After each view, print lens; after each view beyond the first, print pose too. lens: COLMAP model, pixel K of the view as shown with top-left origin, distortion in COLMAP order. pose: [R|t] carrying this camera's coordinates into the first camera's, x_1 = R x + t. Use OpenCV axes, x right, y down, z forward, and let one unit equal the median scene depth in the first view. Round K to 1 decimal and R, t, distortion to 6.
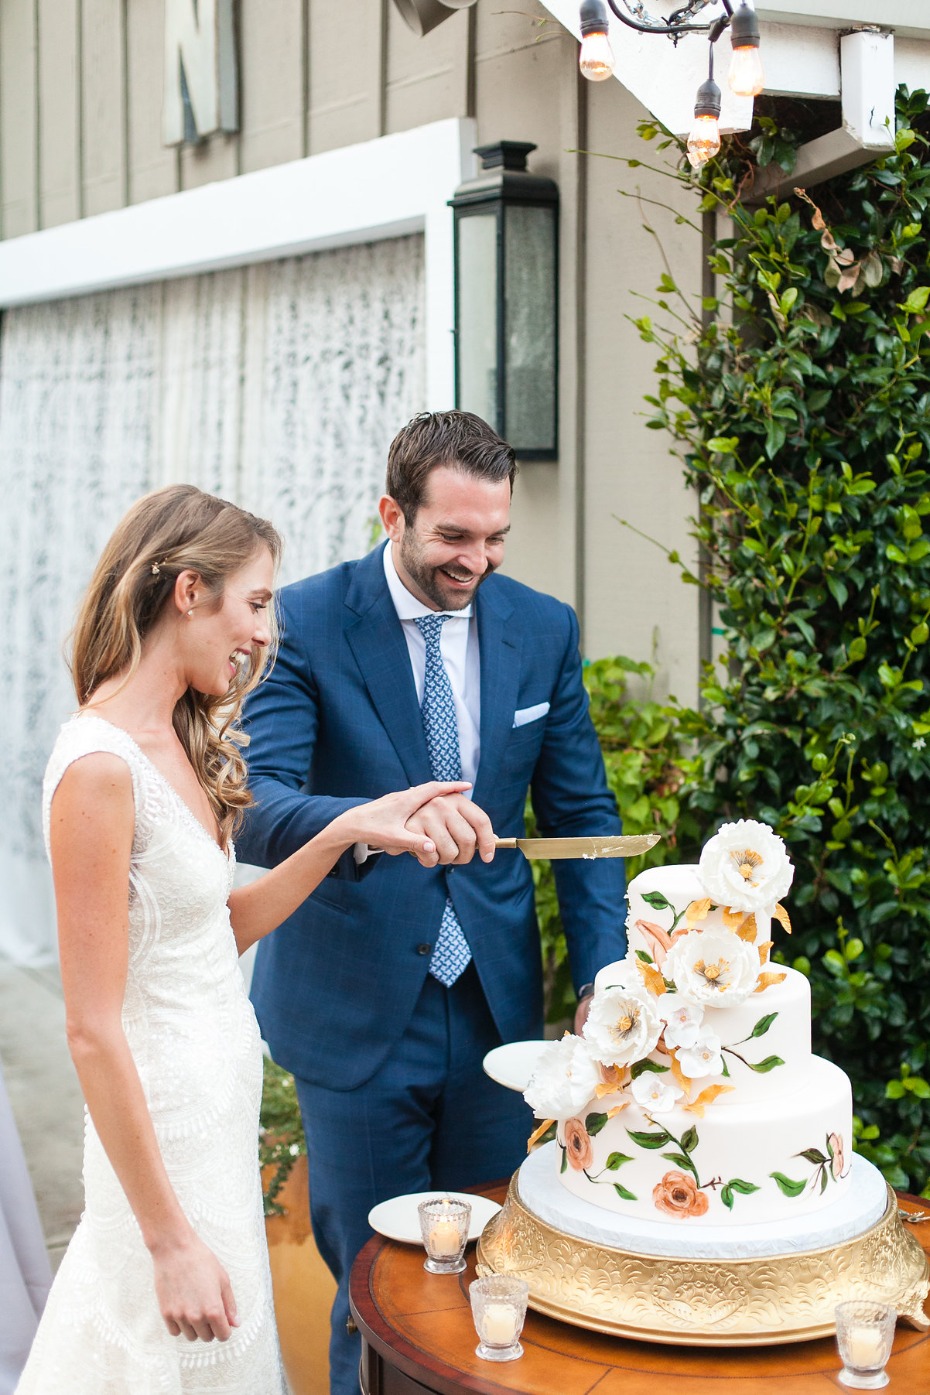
lens RADIAL K [[1975.3, 0, 465.0], [0, 1975.3, 697.5], [0, 0, 1]] dist [0.049591, -0.712018]
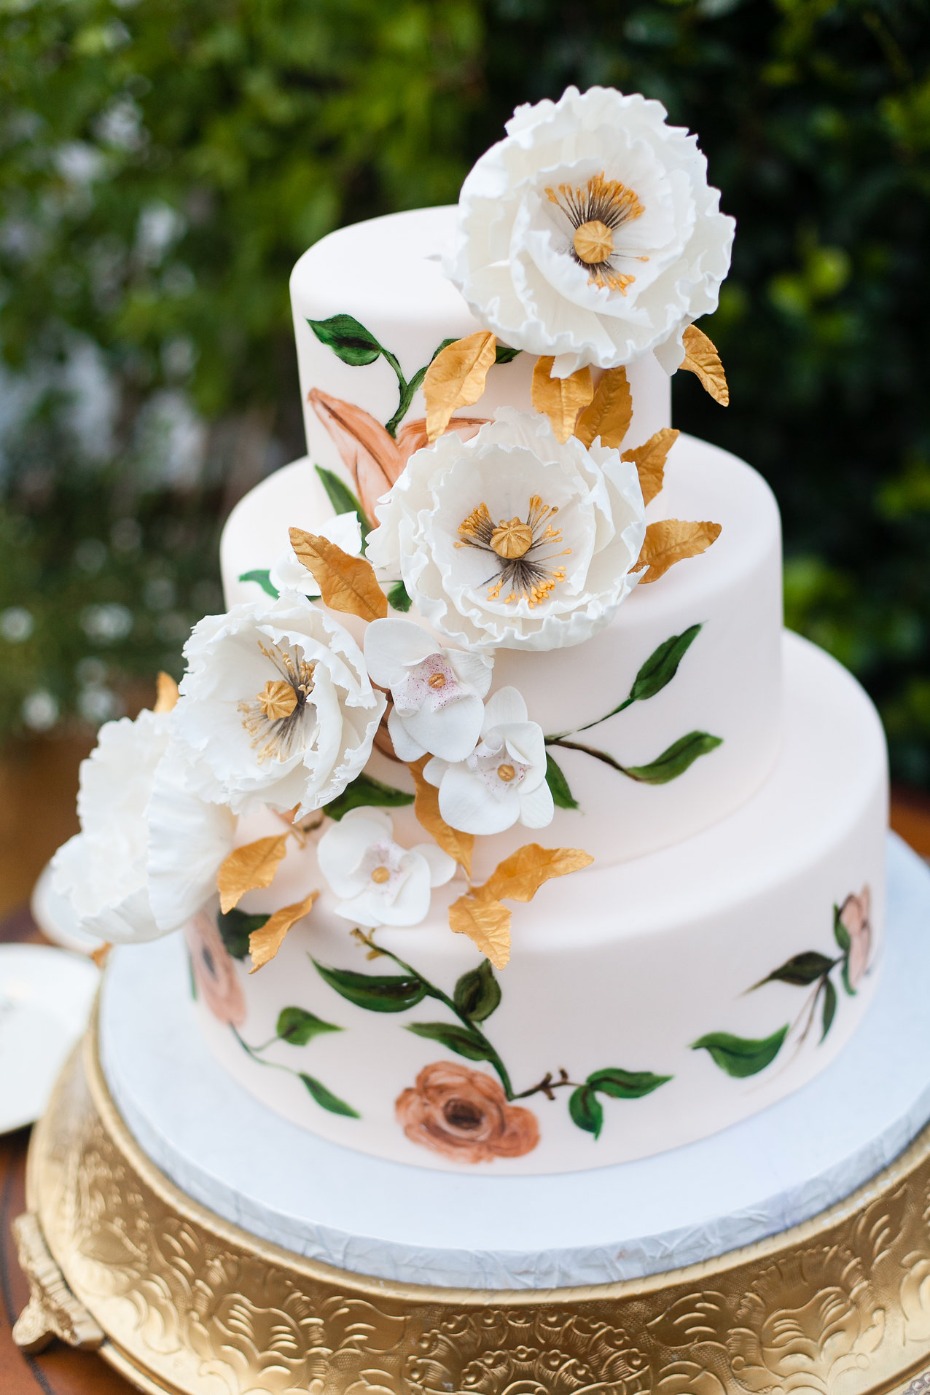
lens RADIAL K [[1975.3, 0, 465.0], [0, 1975.3, 697.5], [0, 0, 1]] dist [0.049591, -0.712018]
pose [[0.995123, -0.094195, 0.029298, 0.103976], [0.075377, 0.917665, 0.390140, 0.025812], [-0.063635, -0.386028, 0.920289, 0.666436]]
